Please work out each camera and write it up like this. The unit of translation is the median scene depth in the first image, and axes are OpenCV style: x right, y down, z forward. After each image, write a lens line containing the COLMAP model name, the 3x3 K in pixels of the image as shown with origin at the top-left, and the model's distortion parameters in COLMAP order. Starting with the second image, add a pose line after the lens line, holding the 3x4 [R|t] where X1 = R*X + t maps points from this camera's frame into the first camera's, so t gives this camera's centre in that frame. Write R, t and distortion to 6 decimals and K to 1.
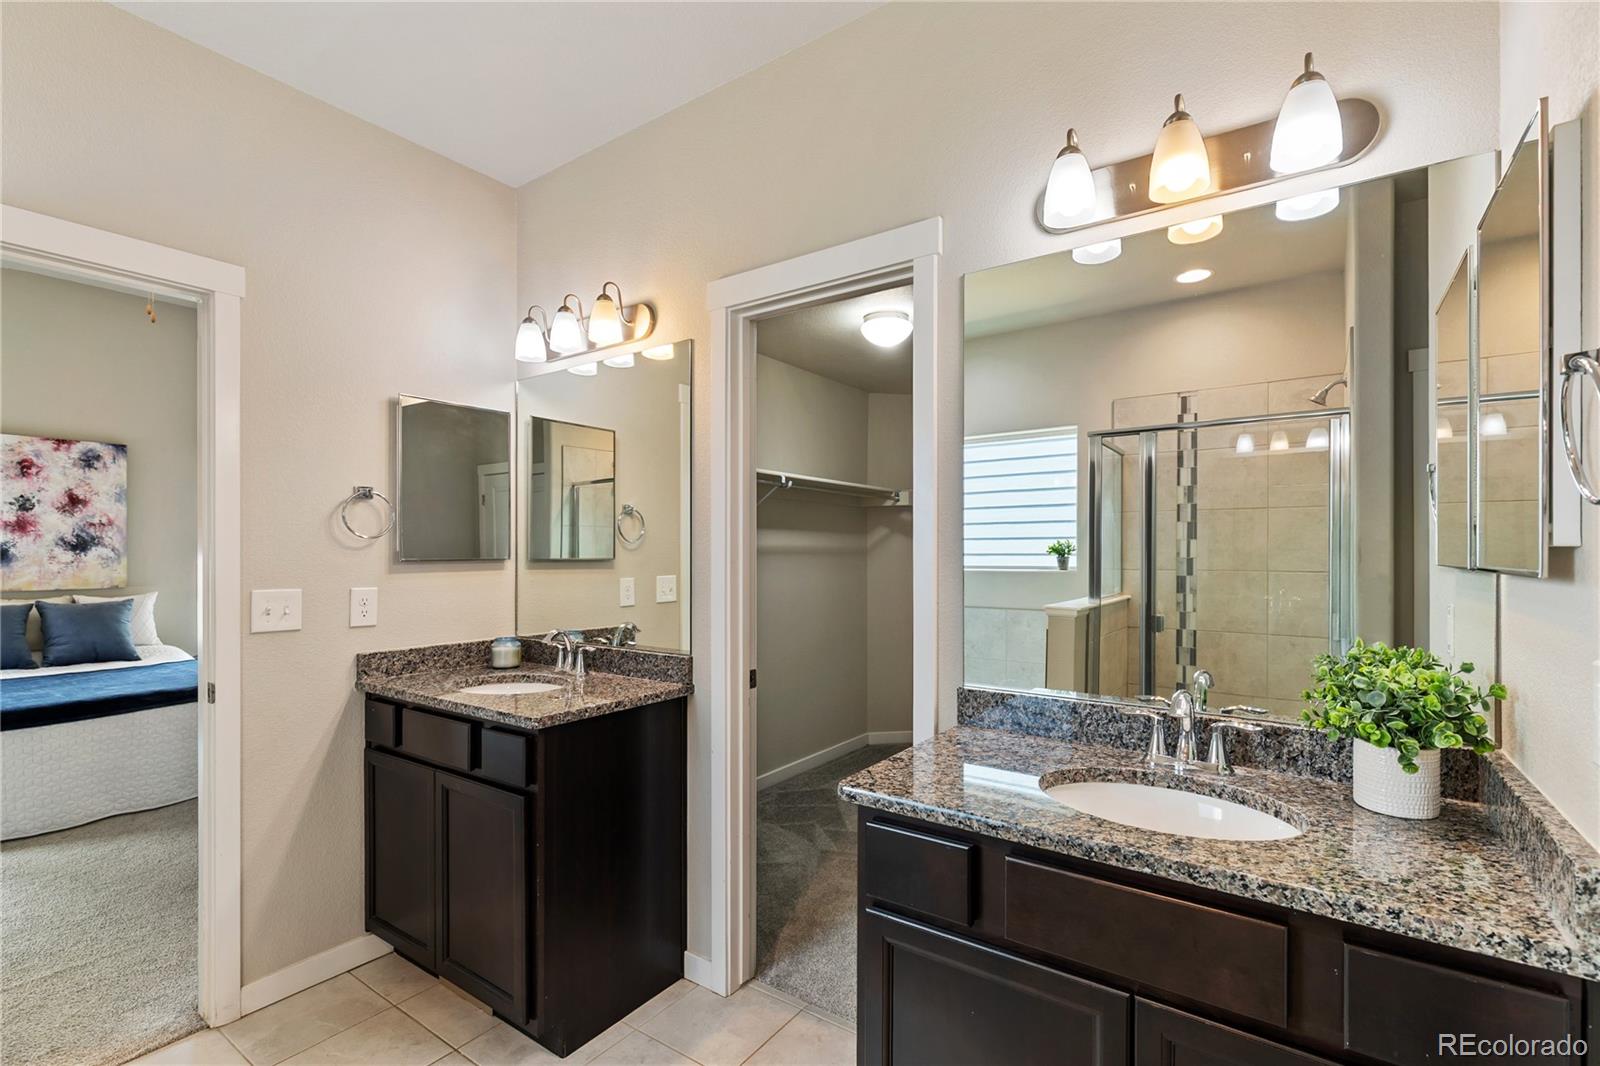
lens RADIAL K [[714.9, 0, 804.0], [0, 714.9, 542.7], [0, 0, 1]] dist [0.004628, -0.000332]
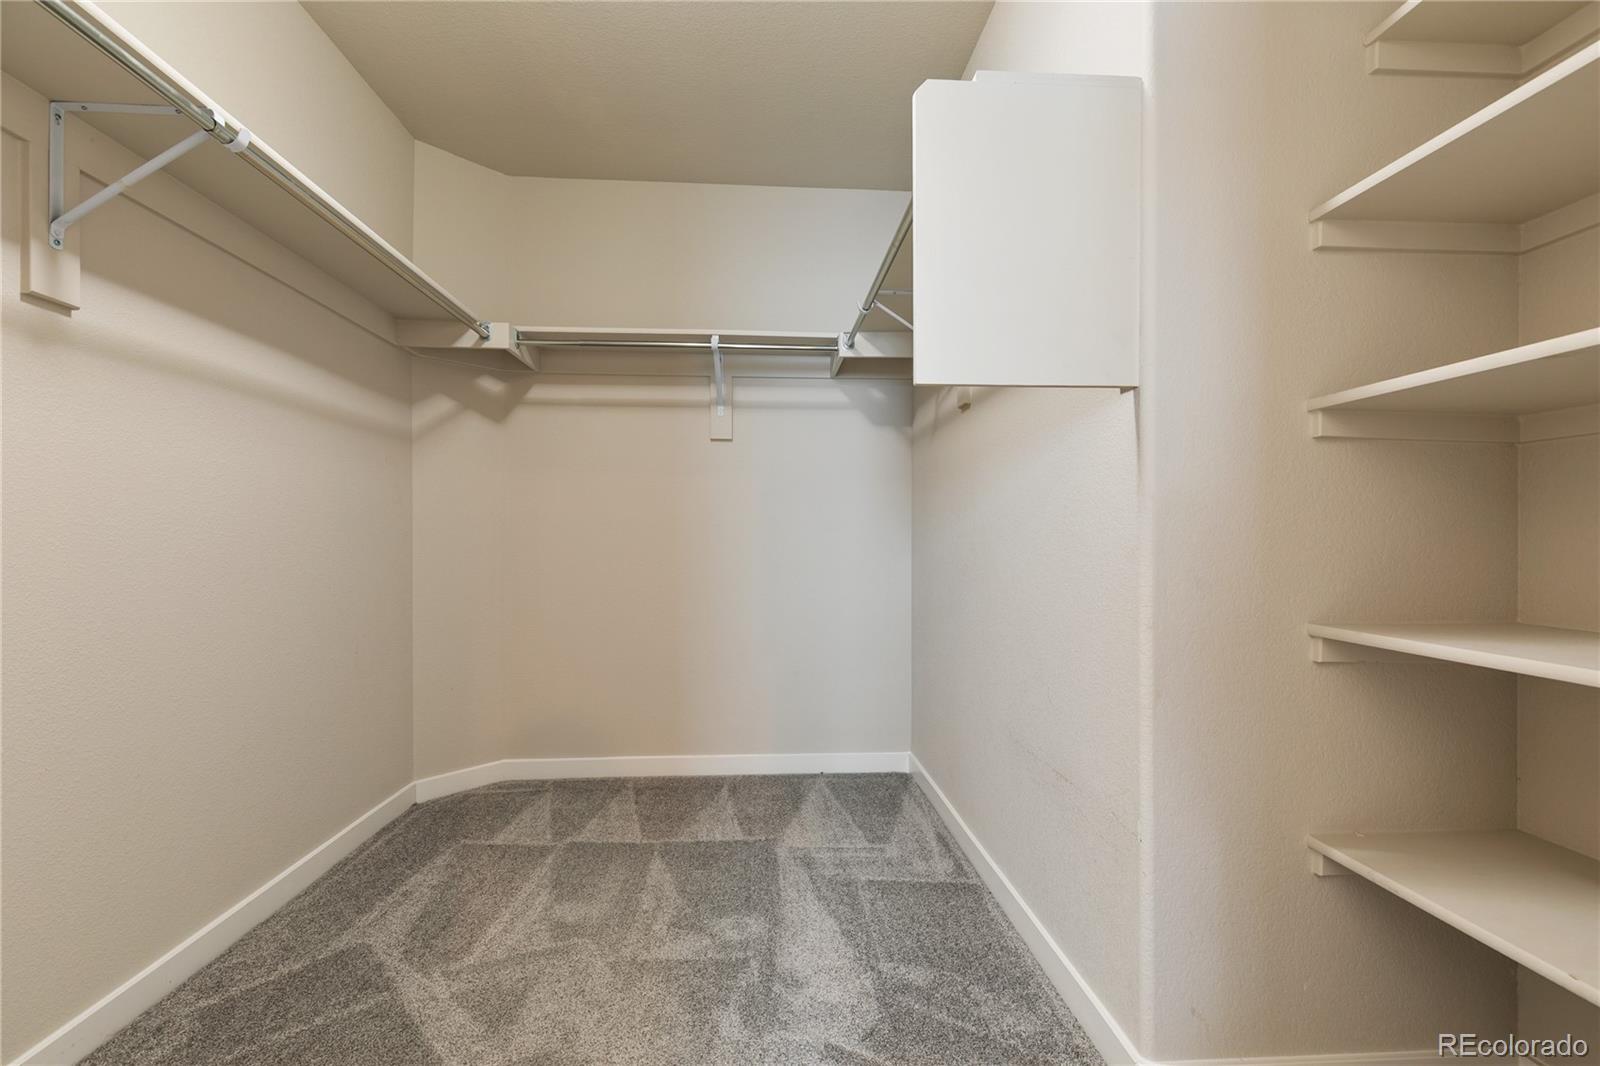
lens RADIAL K [[714.9, 0, 804.0], [0, 714.9, 542.7], [0, 0, 1]] dist [0.004628, -0.000332]
pose [[0.772582, -0.000862, 0.634915, -0.024763], [-0.010841, 0.999835, 0.014550, 0.083514], [-0.634823, -0.018124, 0.772445, 0.434990]]
